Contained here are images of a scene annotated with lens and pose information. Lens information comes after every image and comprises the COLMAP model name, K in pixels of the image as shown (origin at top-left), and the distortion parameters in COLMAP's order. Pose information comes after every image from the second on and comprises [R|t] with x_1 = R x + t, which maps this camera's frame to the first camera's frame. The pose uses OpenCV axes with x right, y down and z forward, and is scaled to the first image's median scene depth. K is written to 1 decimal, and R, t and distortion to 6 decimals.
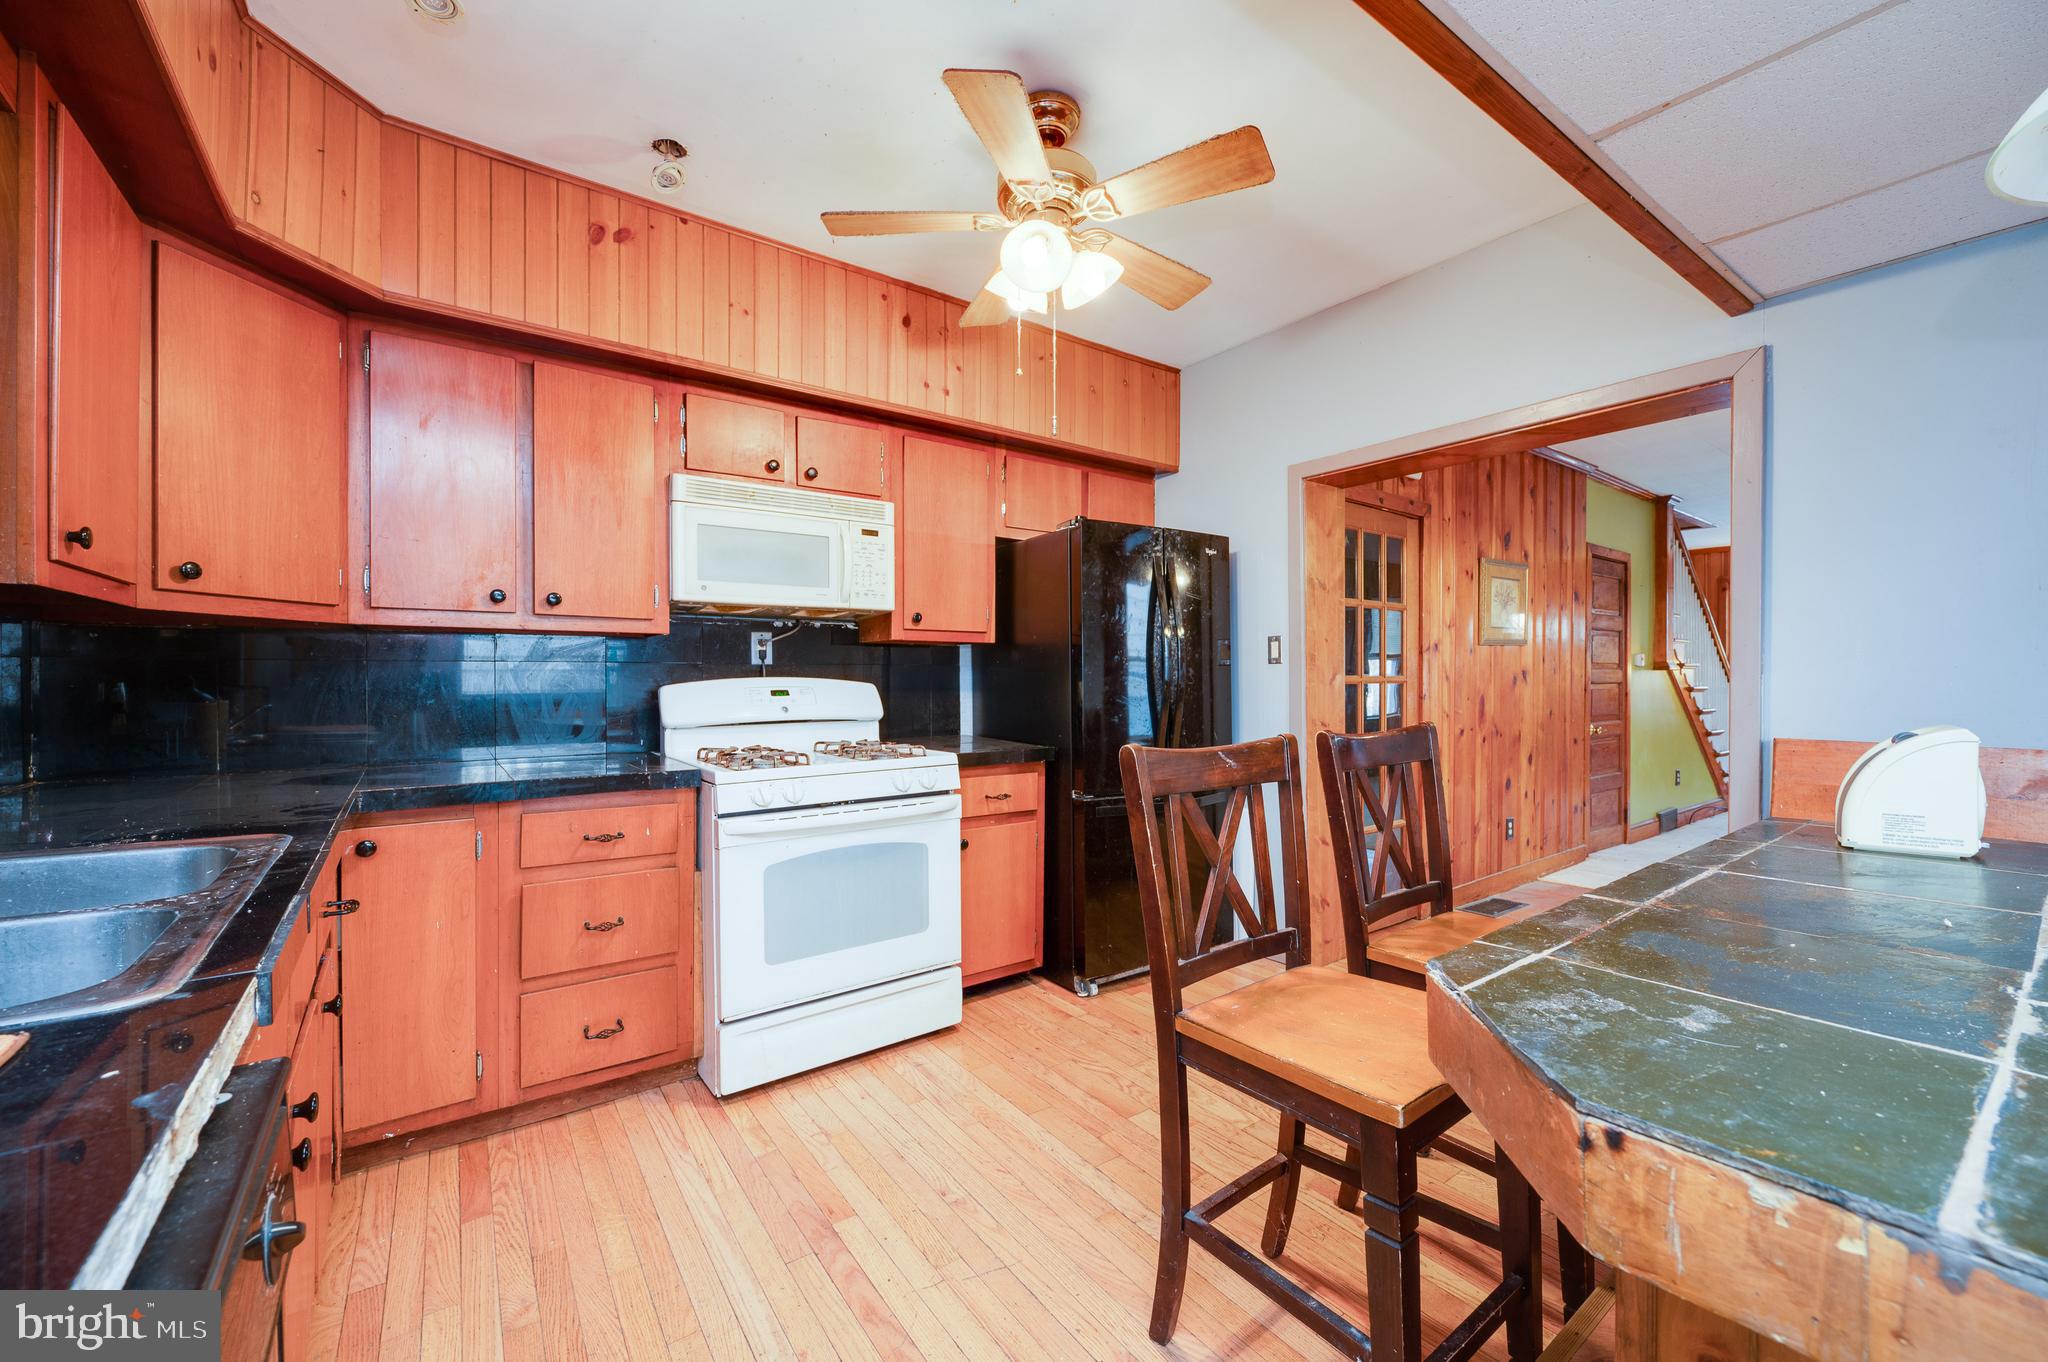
lens RADIAL K [[799.7, 0, 1040.0], [0, 799.7, 681.9], [0, 0, 1]] dist [-0.000139, -0.000953]
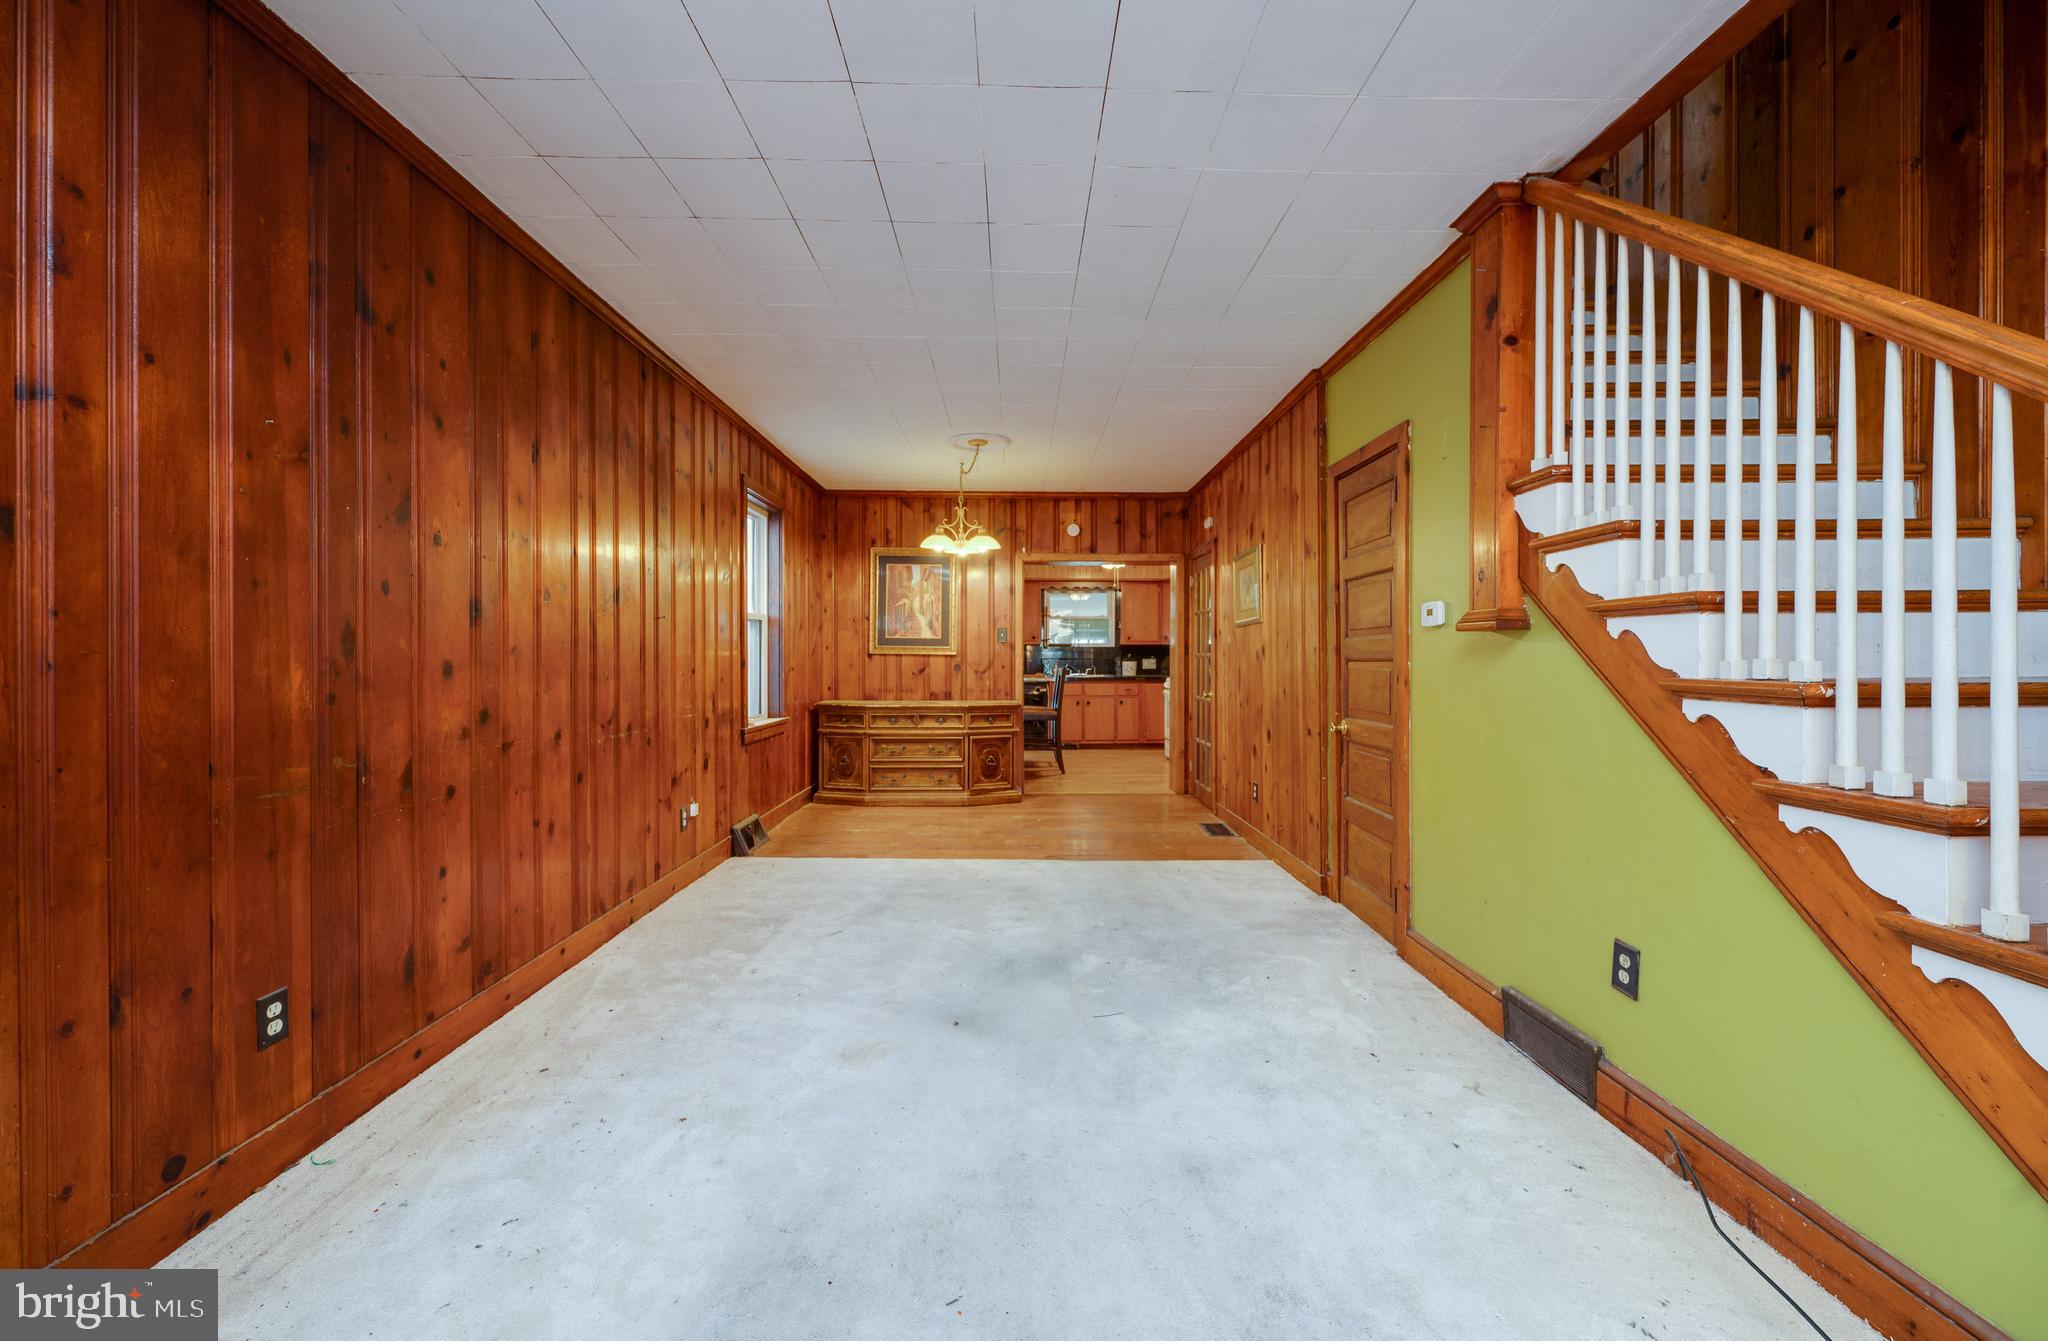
lens RADIAL K [[796.1, 0, 1031.1], [0, 796.1, 661.7], [0, 0, 1]] dist [0.000286, -0.000358]
pose [[-0.589175, 0.004496, -0.807993, 3.285962], [-0.003031, 0.999965, 0.007775, -0.001556], [0.808000, 0.007030, -0.589141, 2.770915]]
